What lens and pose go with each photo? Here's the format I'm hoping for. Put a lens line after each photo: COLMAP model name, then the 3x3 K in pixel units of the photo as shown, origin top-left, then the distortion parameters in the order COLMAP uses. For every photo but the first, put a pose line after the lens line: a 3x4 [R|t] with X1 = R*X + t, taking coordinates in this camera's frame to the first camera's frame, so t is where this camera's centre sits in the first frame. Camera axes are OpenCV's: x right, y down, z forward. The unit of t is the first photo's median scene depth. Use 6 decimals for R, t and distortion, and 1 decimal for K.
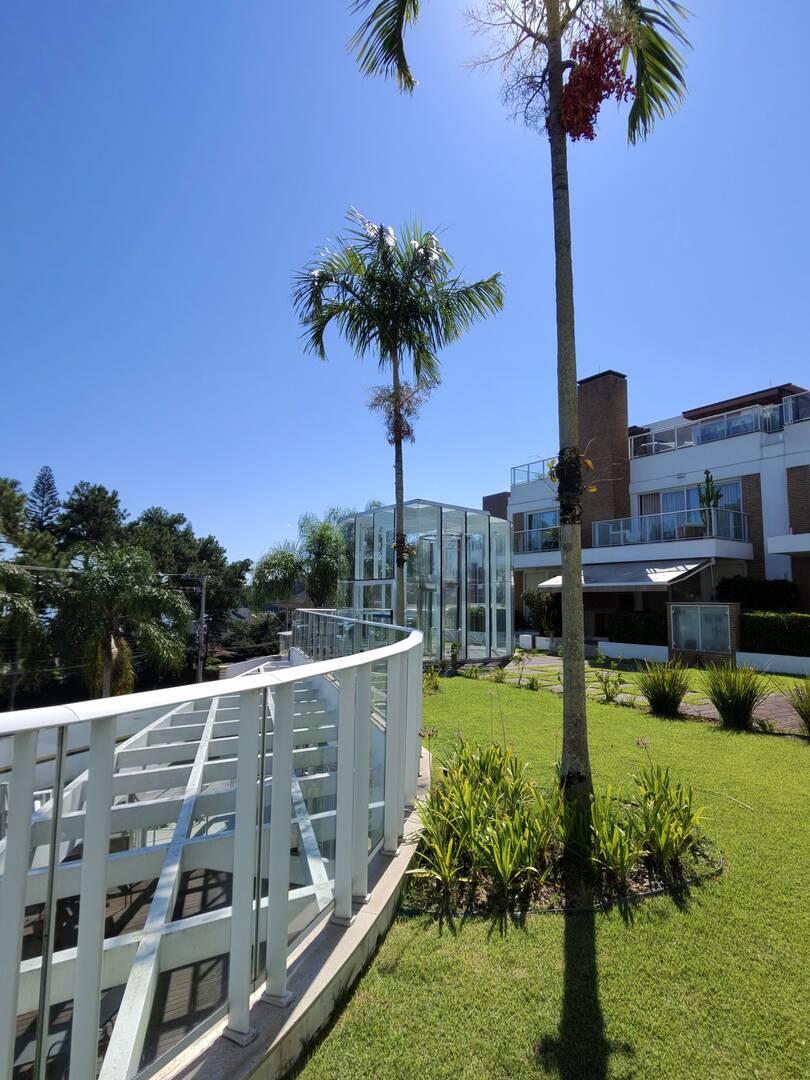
lens RADIAL K [[593.1, 0, 406.0], [0, 593.1, 538.9], [0, 0, 1]] dist [-0.005409, 0.000915]
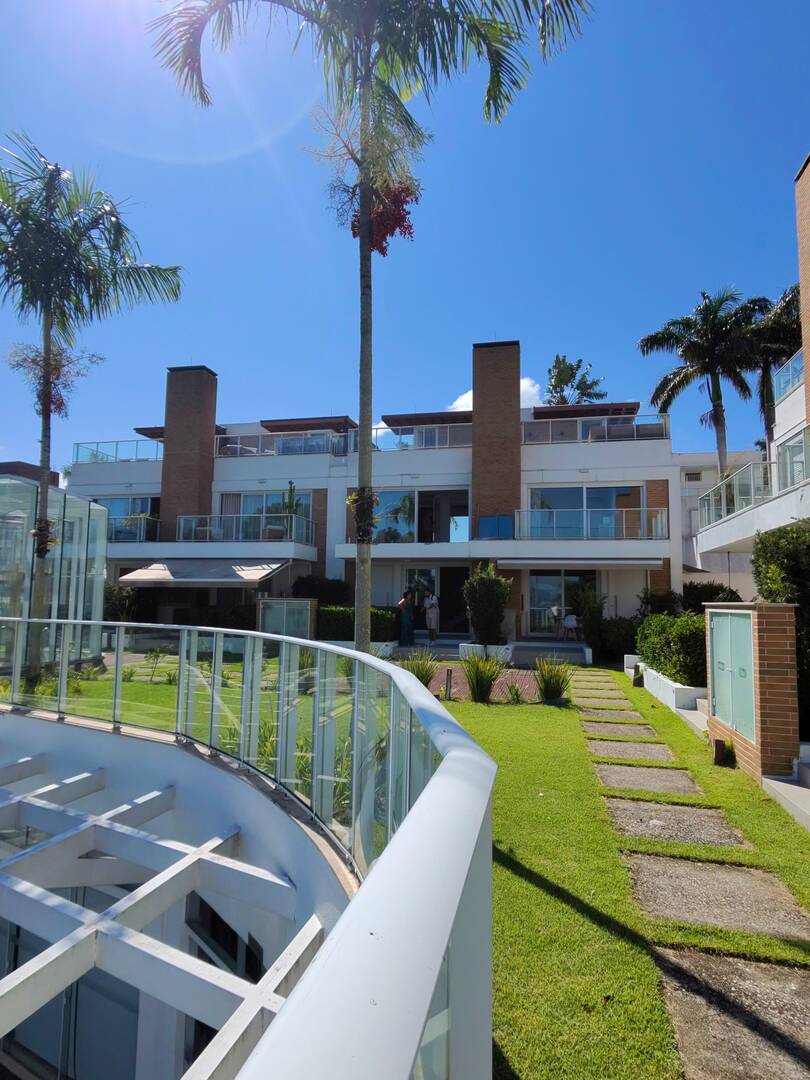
lens RADIAL K [[634.4, 0, 401.9], [0, 634.4, 539.9], [0, 0, 1]] dist [0.008387, 0.000386]
pose [[0.727201, 0.066089, 0.683236, -0.156898], [-0.078578, 0.996826, -0.012788, -0.005120], [-0.681912, -0.044388, 0.730086, -0.028634]]
